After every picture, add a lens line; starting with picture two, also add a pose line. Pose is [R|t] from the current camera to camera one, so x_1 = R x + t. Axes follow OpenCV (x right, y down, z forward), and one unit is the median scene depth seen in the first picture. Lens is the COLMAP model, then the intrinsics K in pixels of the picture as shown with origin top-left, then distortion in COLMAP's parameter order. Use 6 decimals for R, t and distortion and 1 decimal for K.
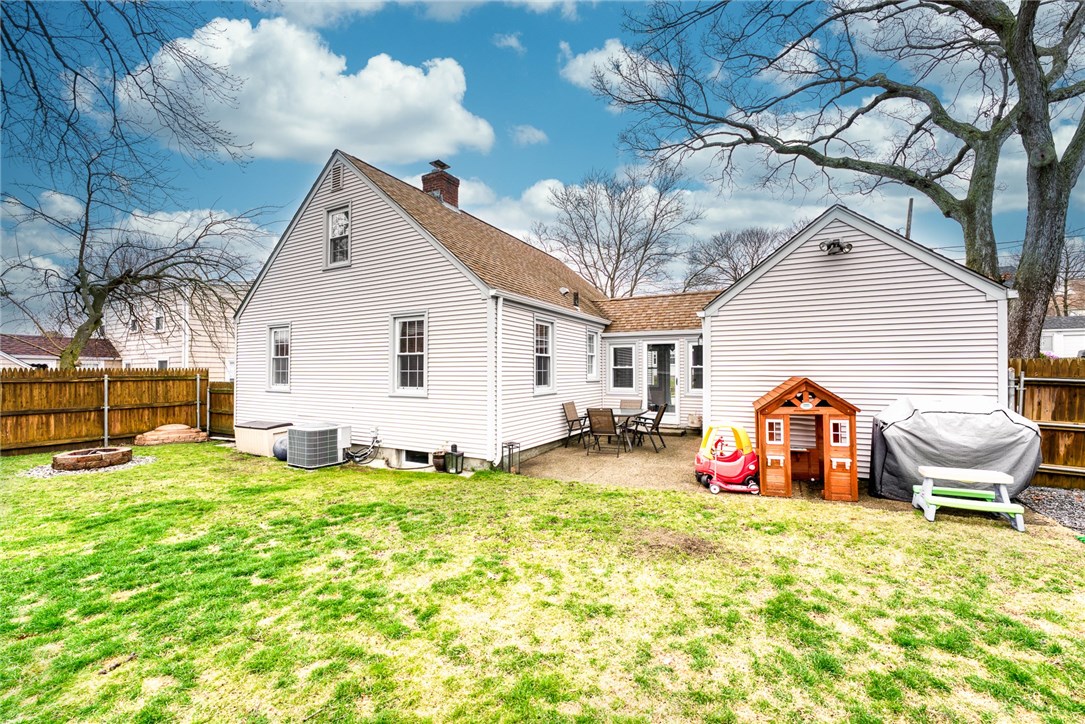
lens RADIAL K [[438.6, 0, 539.2], [0, 438.6, 365.3], [0, 0, 1]] dist [-0.029753, 0.003499]
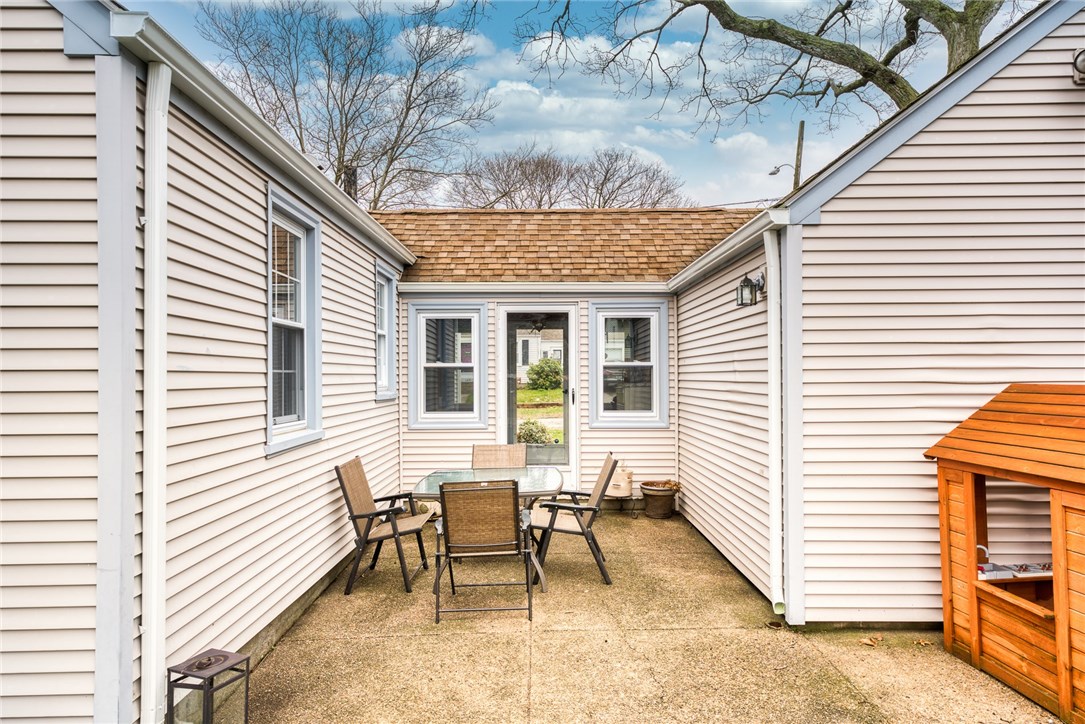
lens RADIAL K [[704.7, 0, 542.5], [0, 704.7, 362.0], [0, 0, 1]] dist [0.023854, 0.000302]
pose [[0.878218, 0.005459, 0.478230, -0.089836], [-0.001932, 0.999967, -0.007866, 0.011074], [-0.478258, 0.005984, 0.878199, 0.549669]]
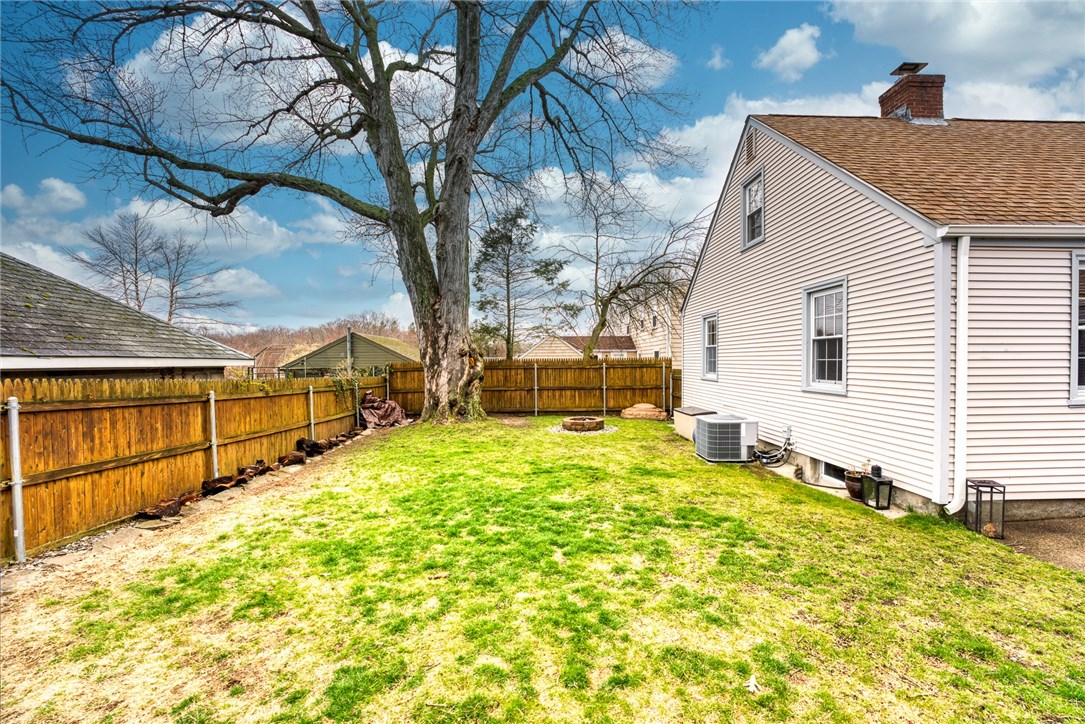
lens RADIAL K [[438.6, 0, 539.2], [0, 438.6, 365.3], [0, 0, 1]] dist [-0.029753, 0.003499]
pose [[0.496929, 0.007662, -0.867757, 0.130371], [0.017895, 0.999658, 0.019074, -0.000914], [0.867607, -0.025007, 0.496622, 0.200743]]
